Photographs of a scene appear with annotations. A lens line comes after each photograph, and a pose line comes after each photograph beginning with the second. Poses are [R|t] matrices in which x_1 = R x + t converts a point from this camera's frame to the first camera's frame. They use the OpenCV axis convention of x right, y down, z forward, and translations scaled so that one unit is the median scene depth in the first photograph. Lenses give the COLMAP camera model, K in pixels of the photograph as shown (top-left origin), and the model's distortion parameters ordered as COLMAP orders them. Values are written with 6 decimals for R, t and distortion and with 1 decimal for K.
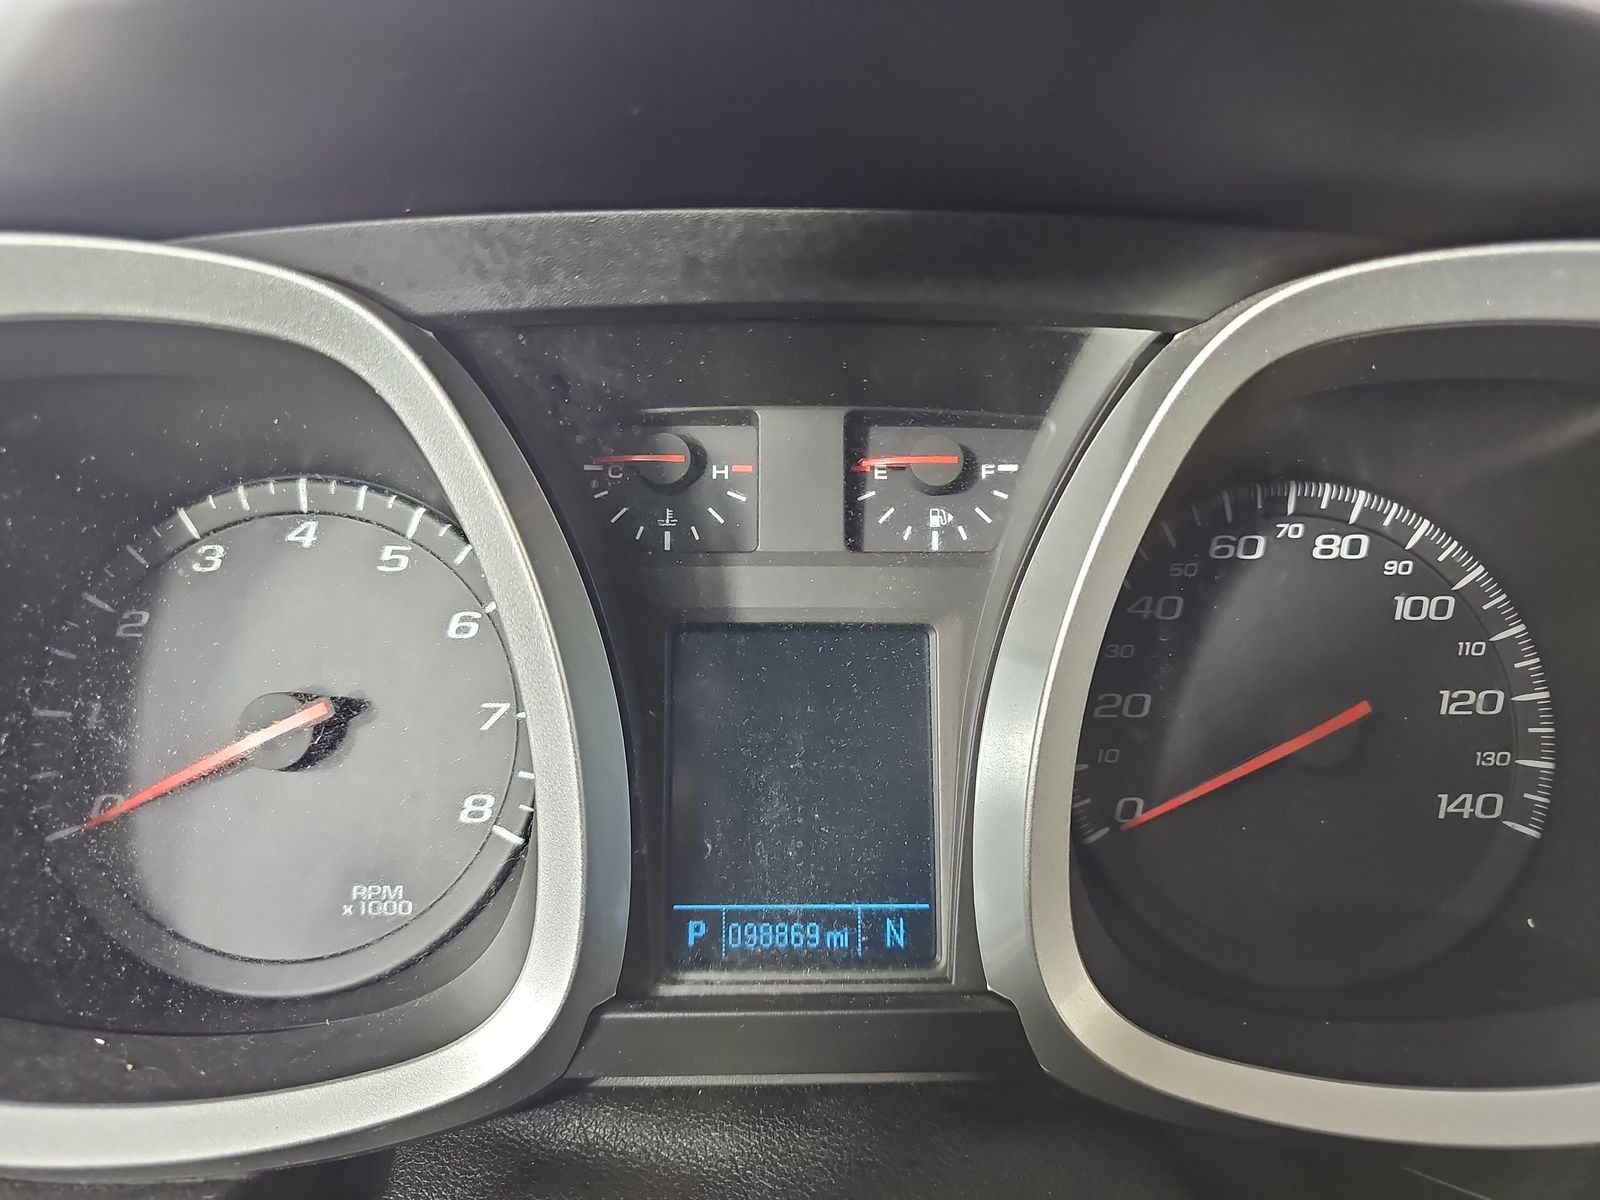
lens RADIAL K [[1070.4, 0, 800.0], [0, 1070.4, 600.0], [0, 0, 1]] dist [-0.000133, -0.064743]
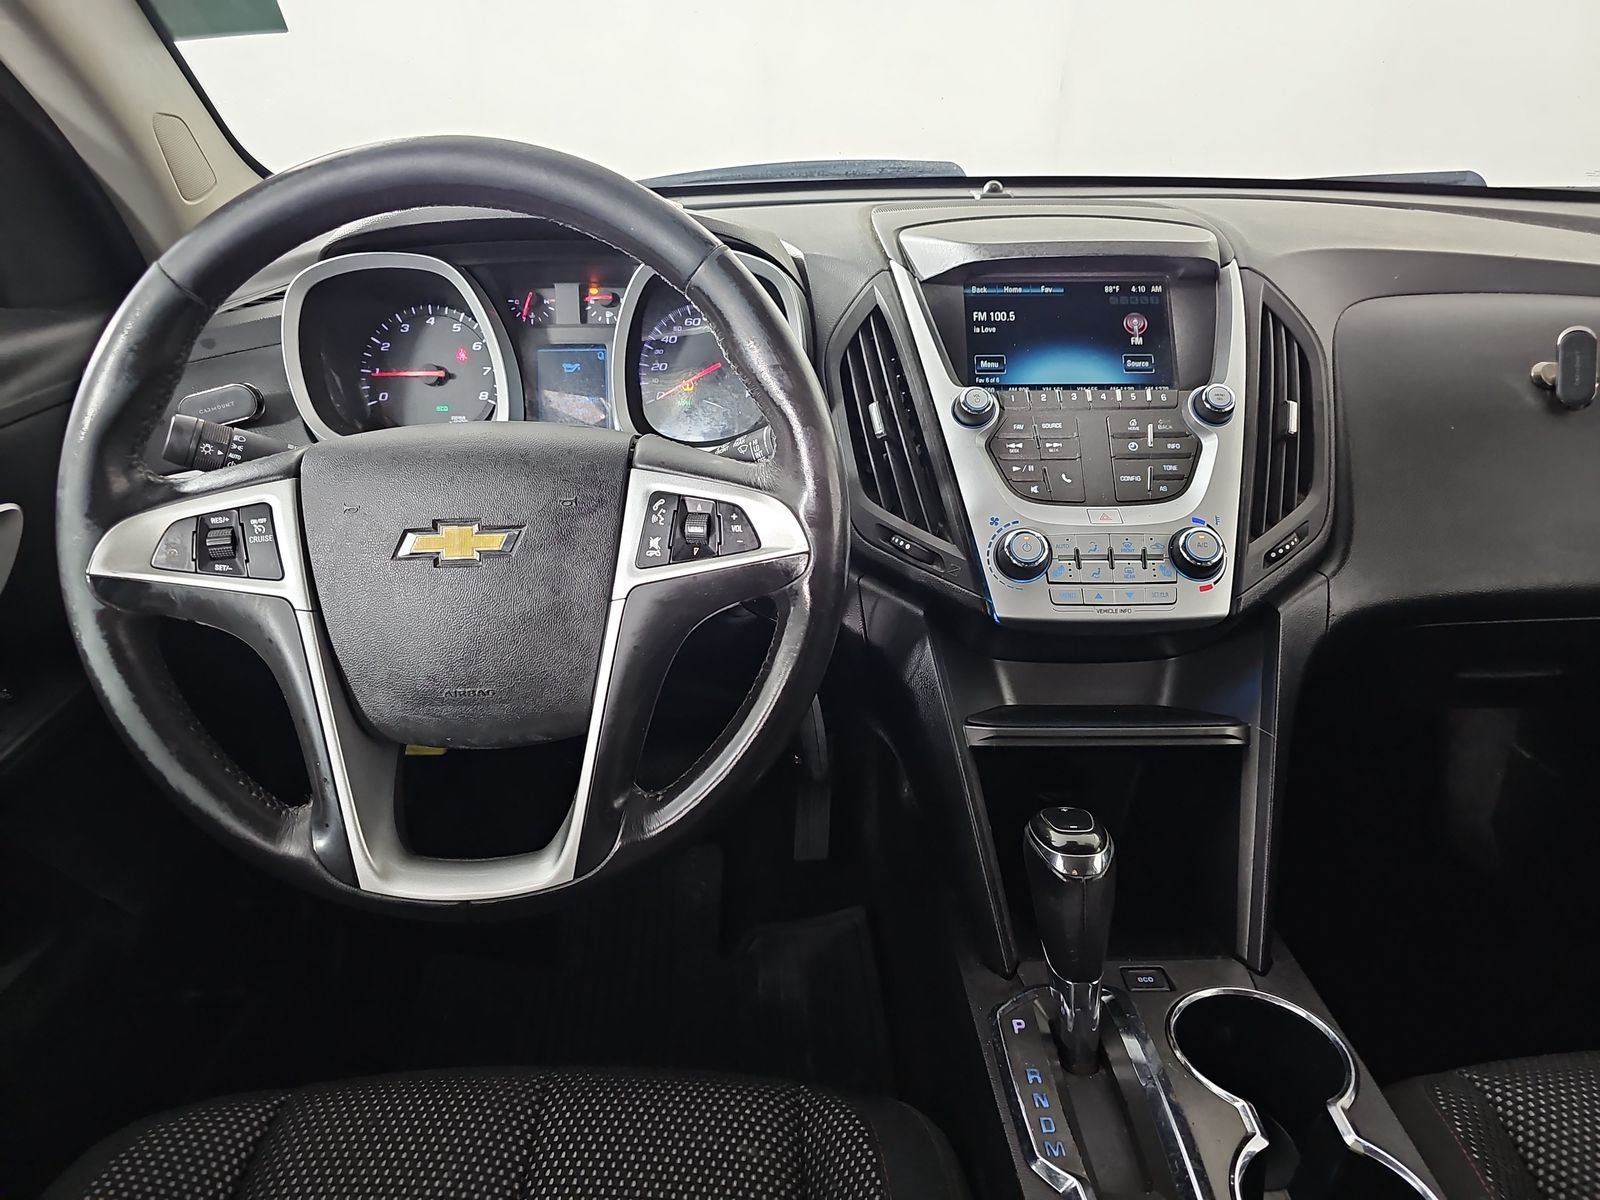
lens RADIAL K [[1041.3, 0, 800.0], [0, 1041.3, 600.0], [0, 0, 1]] dist [0.022191, -0.000765]
pose [[0.999893, -0.013745, -0.005080, 0.796373], [0.014385, 0.986773, 0.161469, 0.319844], [0.002793, -0.161525, 0.986865, -2.665645]]
